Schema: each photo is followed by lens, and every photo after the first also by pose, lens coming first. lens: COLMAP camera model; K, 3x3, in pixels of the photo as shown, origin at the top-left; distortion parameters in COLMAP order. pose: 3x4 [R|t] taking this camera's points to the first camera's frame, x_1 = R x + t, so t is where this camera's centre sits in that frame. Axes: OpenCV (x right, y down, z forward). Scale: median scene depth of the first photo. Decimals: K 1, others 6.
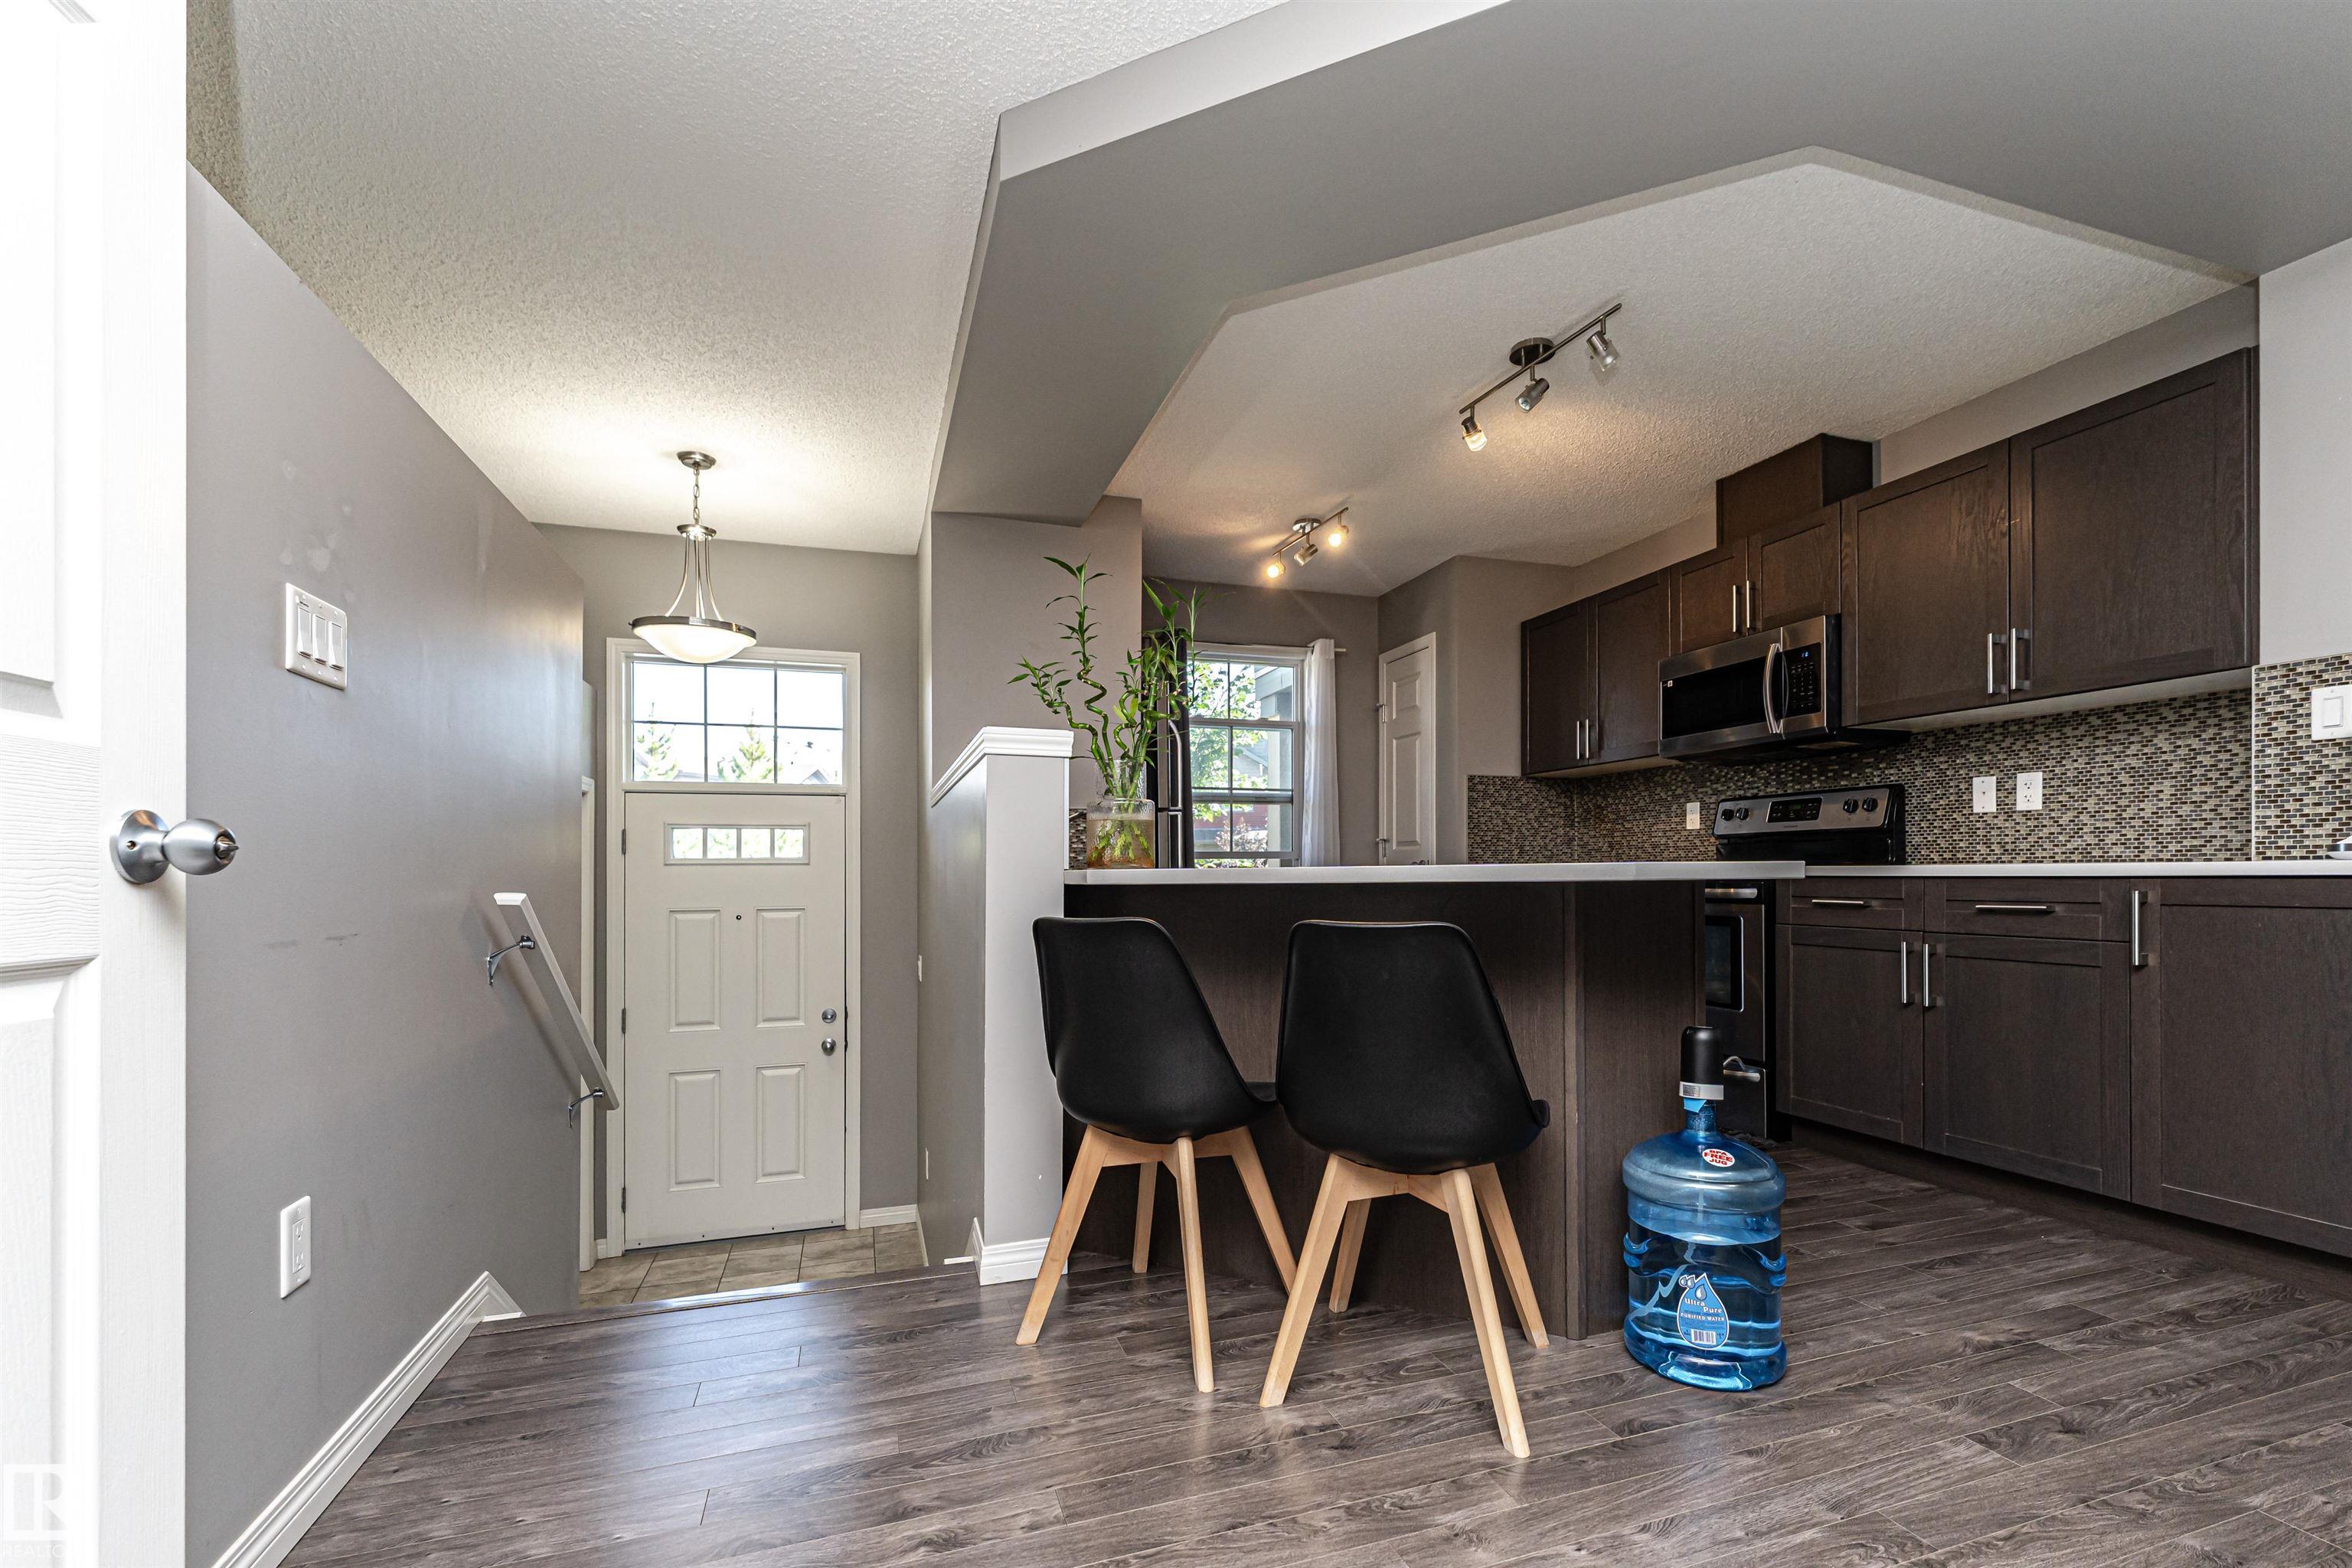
lens RADIAL K [[1045.3, 0, 1231.0], [0, 1045.3, 867.7], [0, 0, 1]] dist [0.003822, -0.000784]
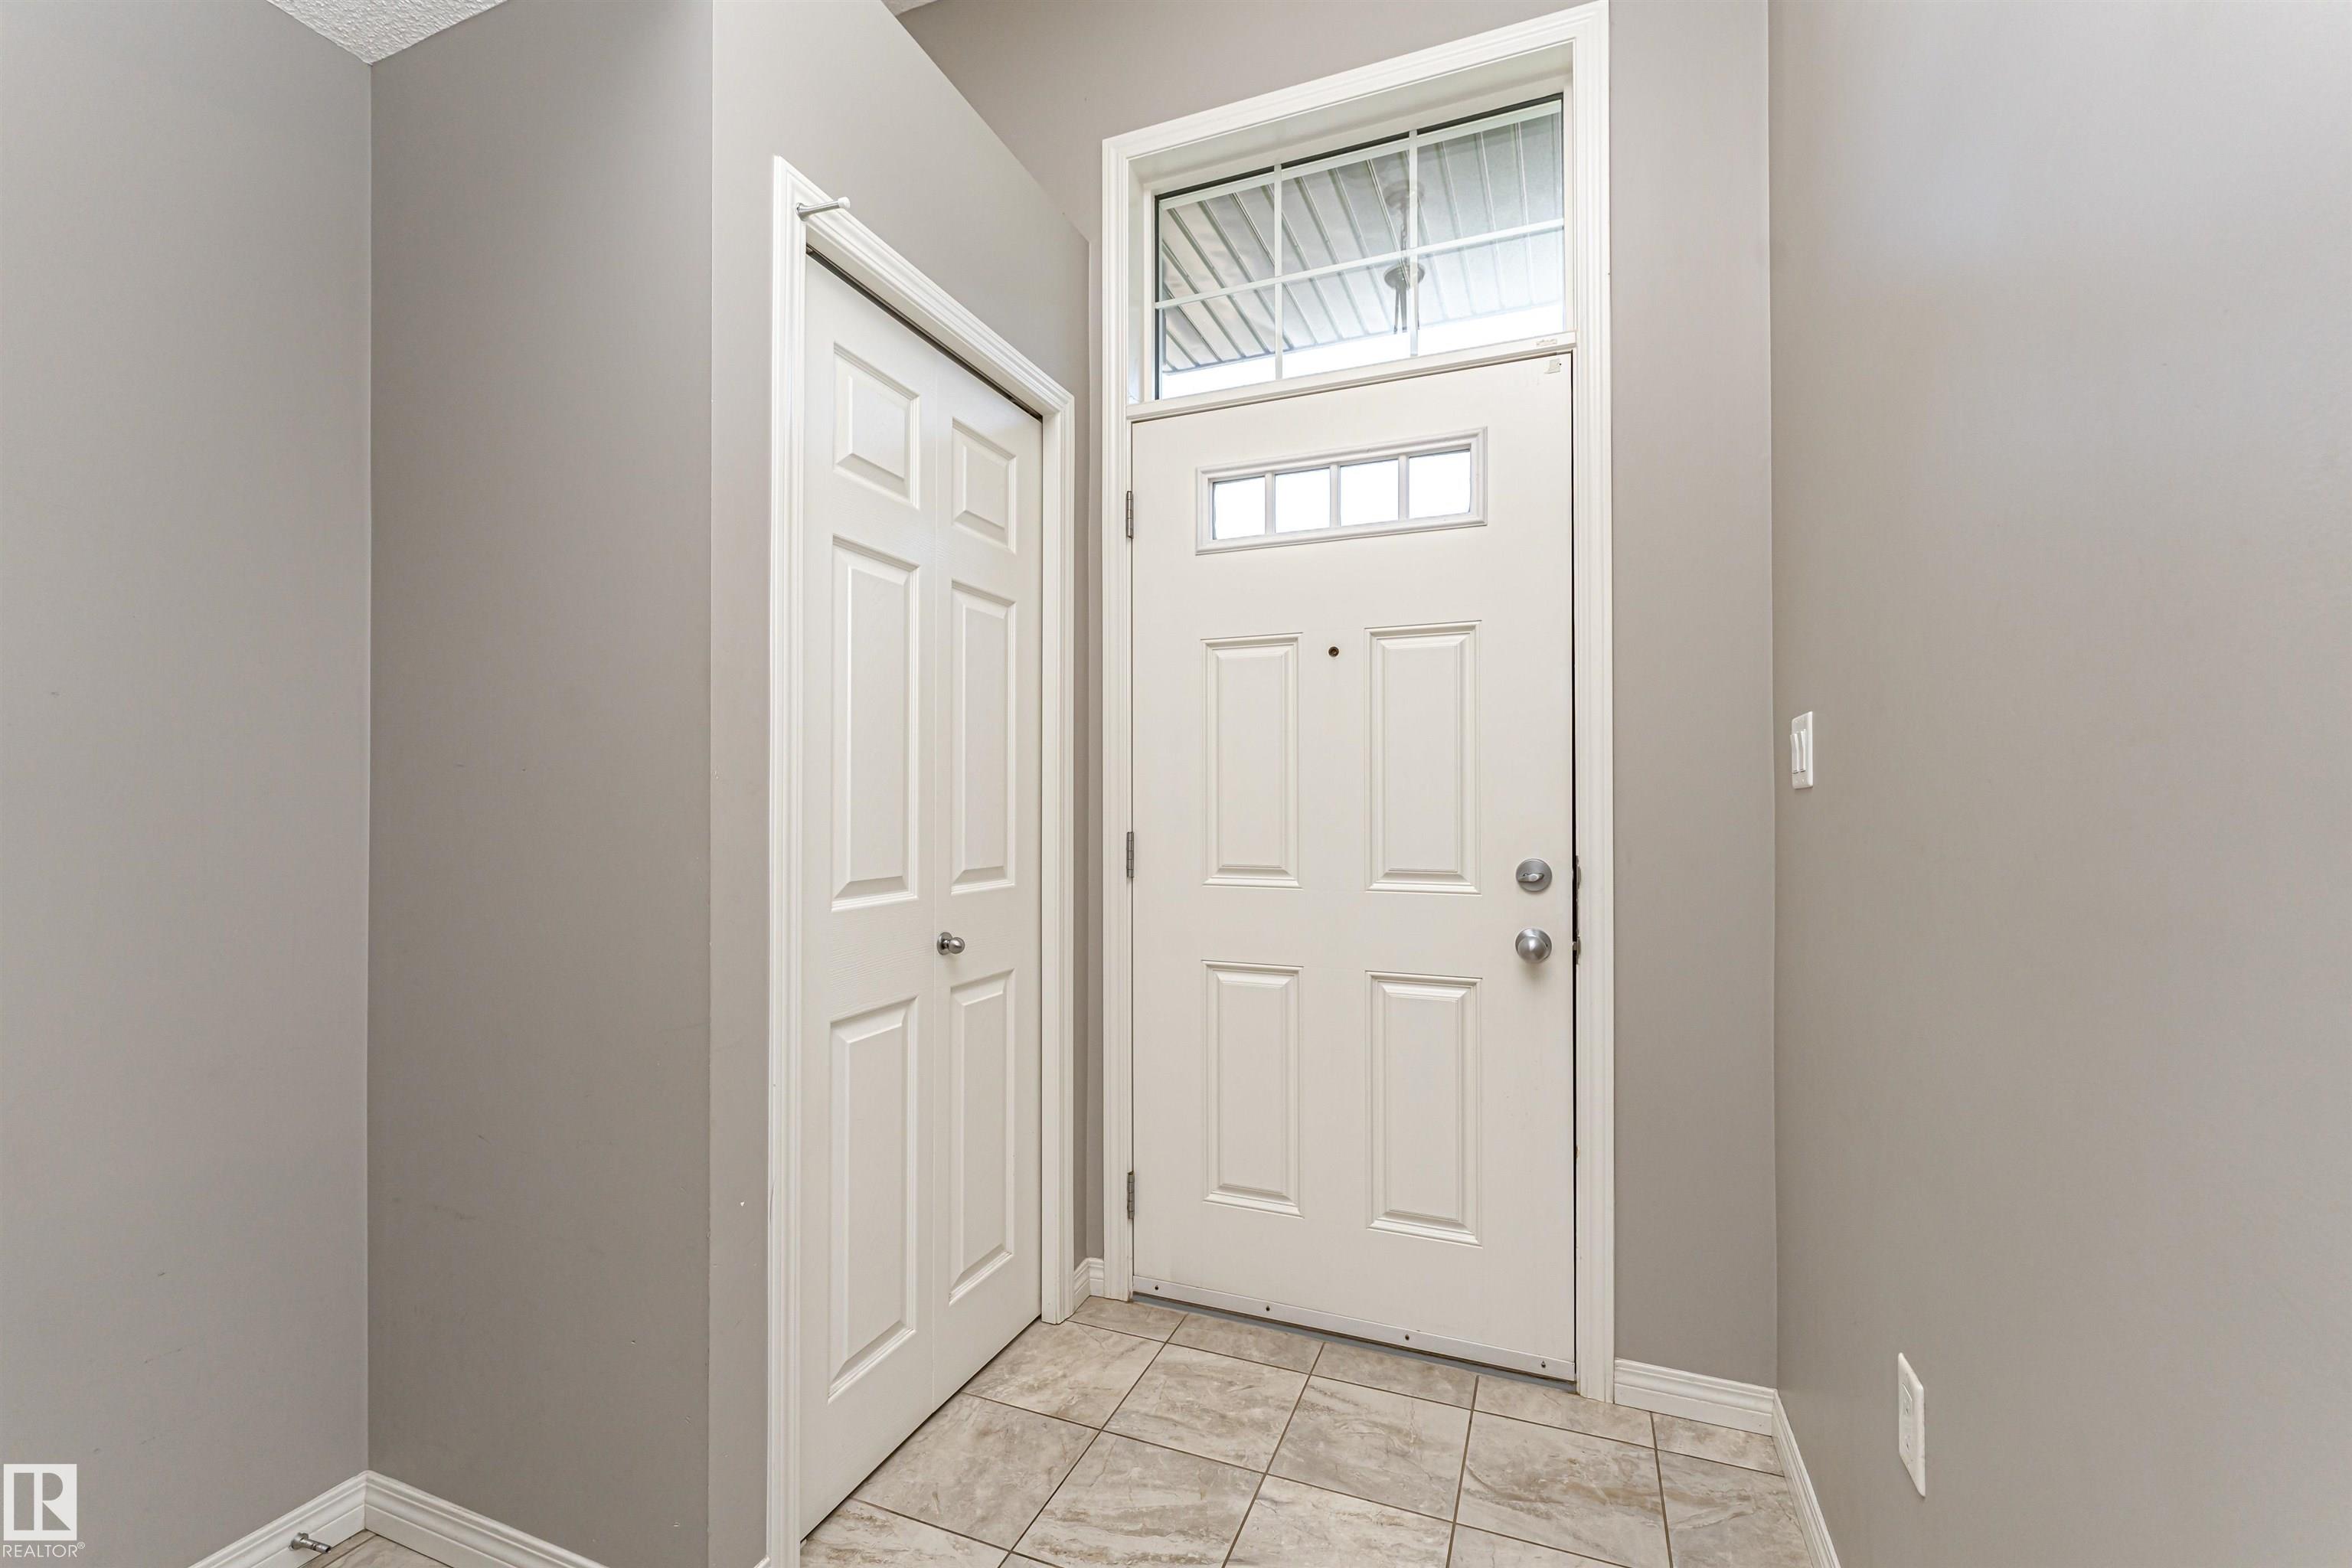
lens RADIAL K [[945.6, 0, 1090.8], [0, 945.6, 803.6], [0, 0, 1]] dist [-0.000779, 0.000036]
pose [[0.686979, 0.000728, -0.726677, -0.286527], [0.009225, 0.999910, 0.009723, 0.133586], [0.726619, -0.013383, 0.686911, 0.758218]]
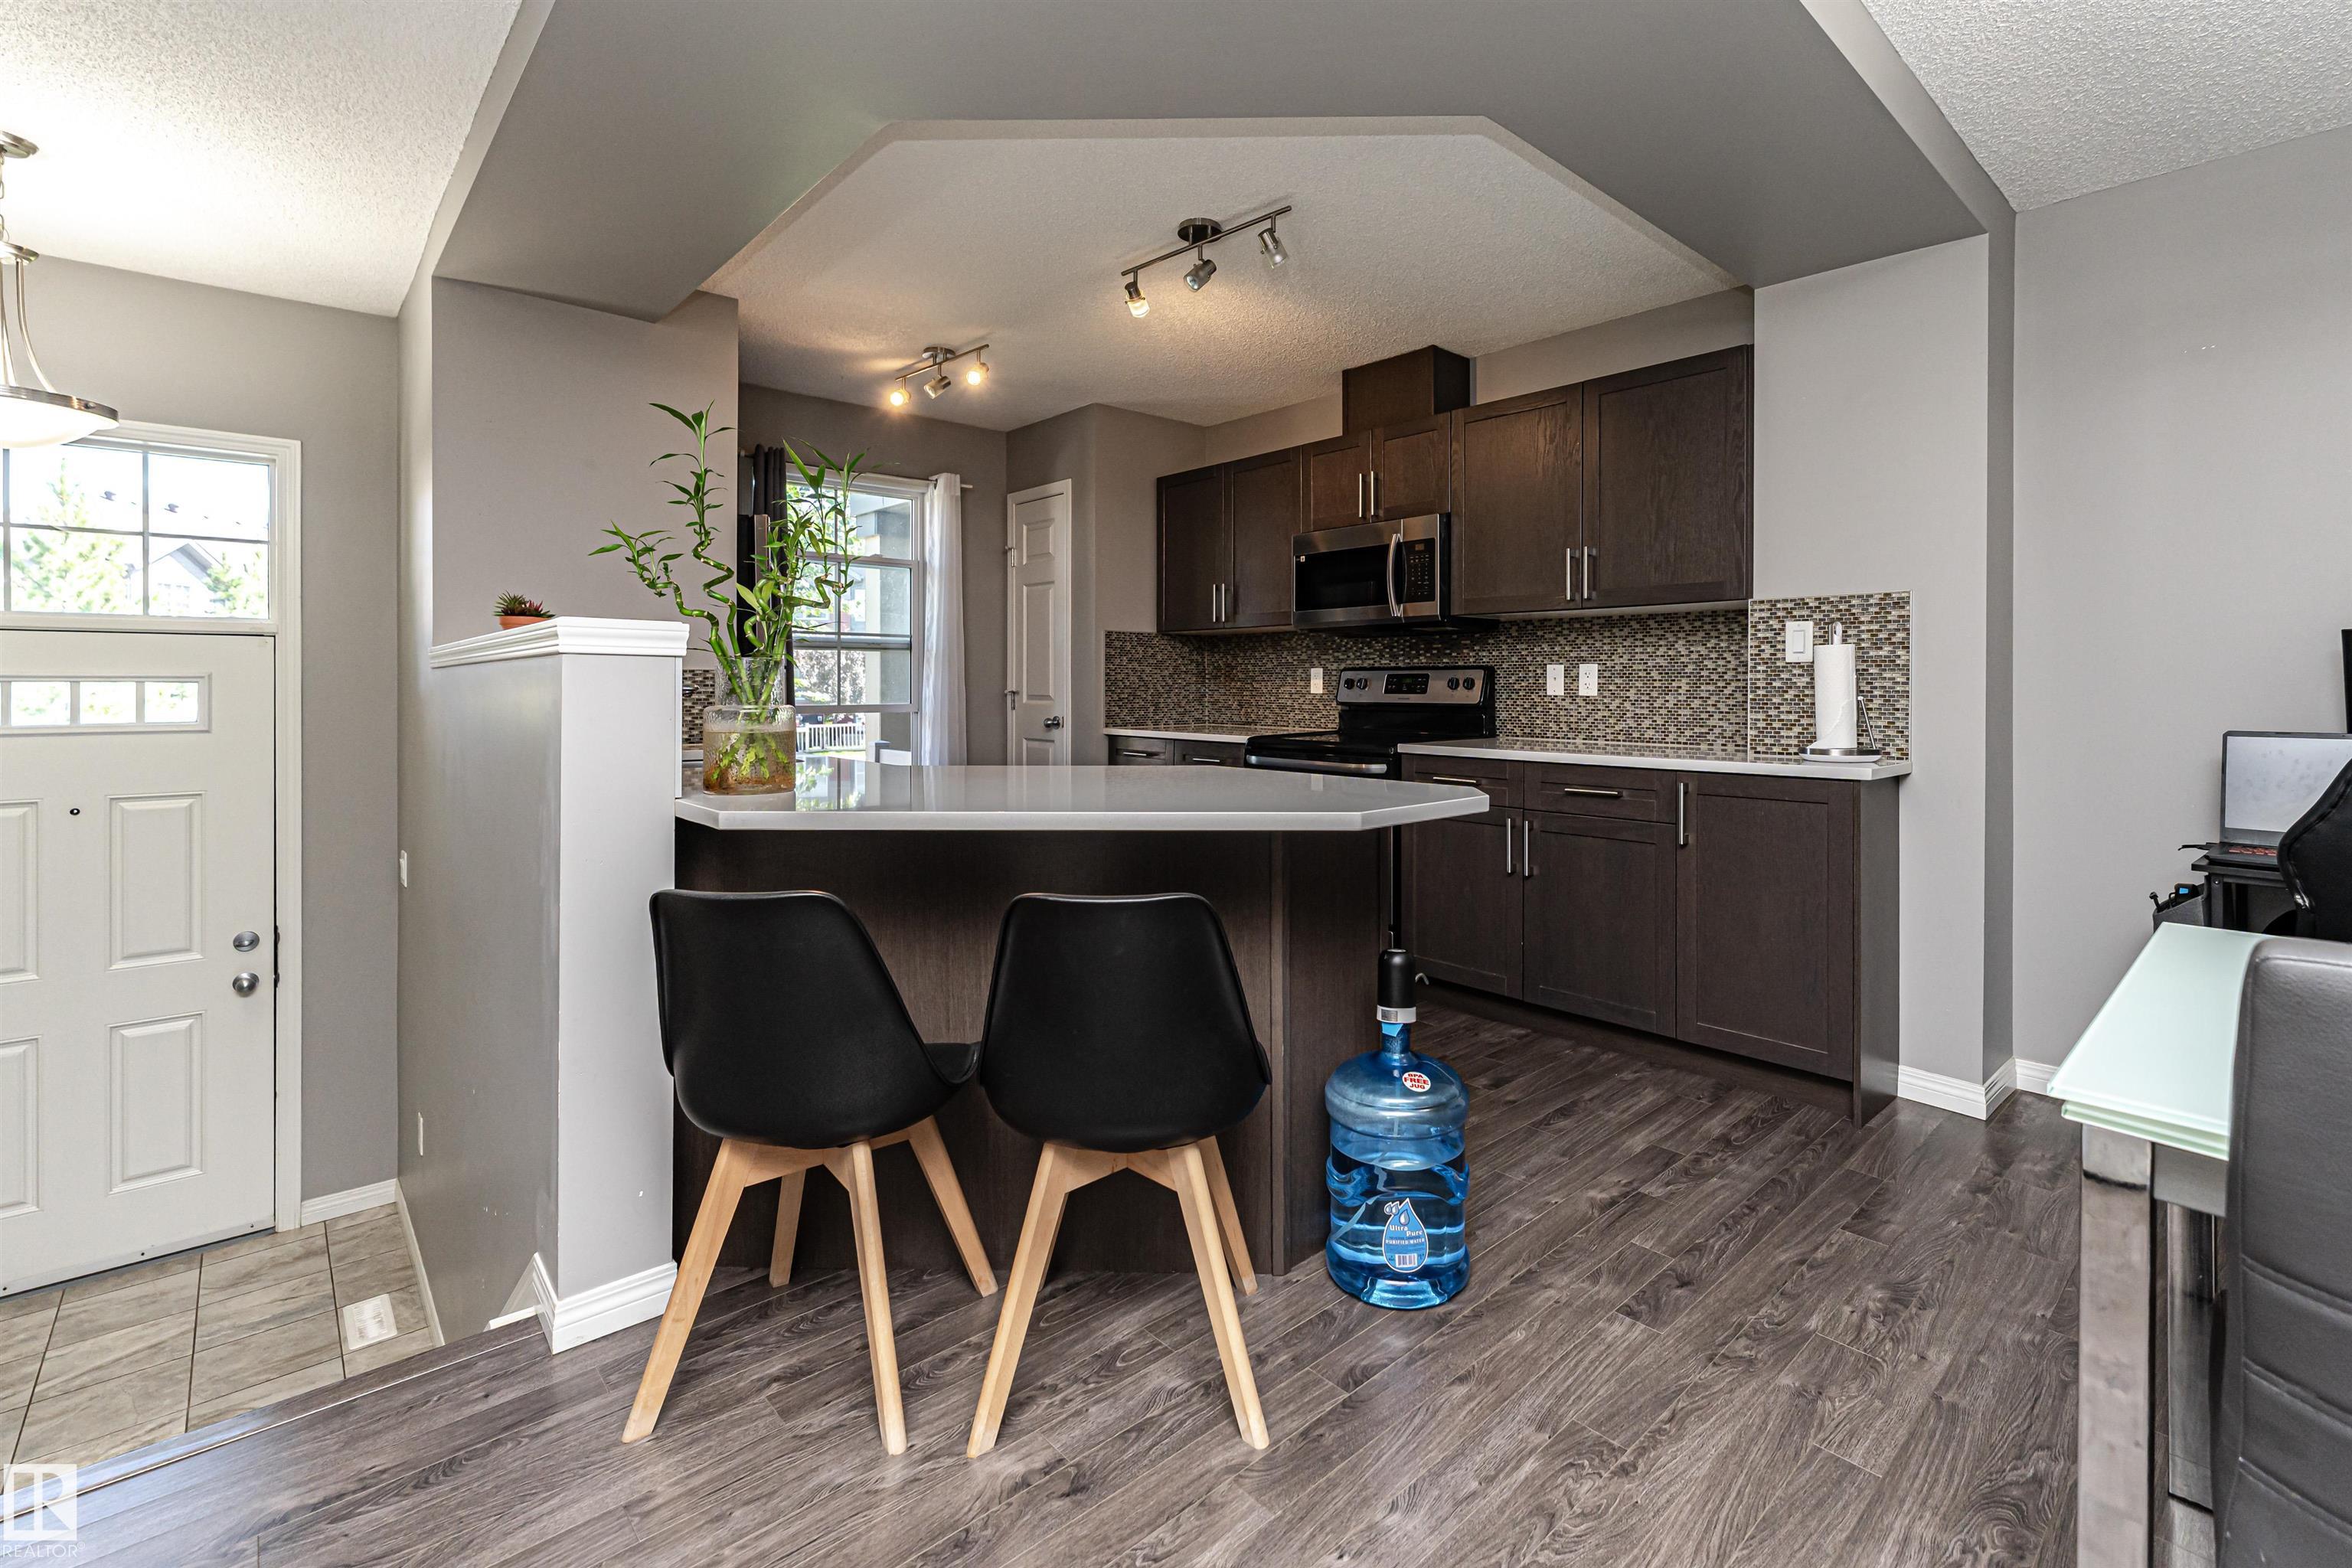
lens RADIAL K [[1045.3, 0, 1272.2], [0, 1045.3, 689.3], [0, 0, 1]] dist [0.003822, -0.000784]
pose [[0.910262, 0.006306, 0.413984, -0.049194], [-0.010818, 0.999905, 0.008554, -0.059612], [-0.413891, -0.012265, 0.910244, 0.057865]]
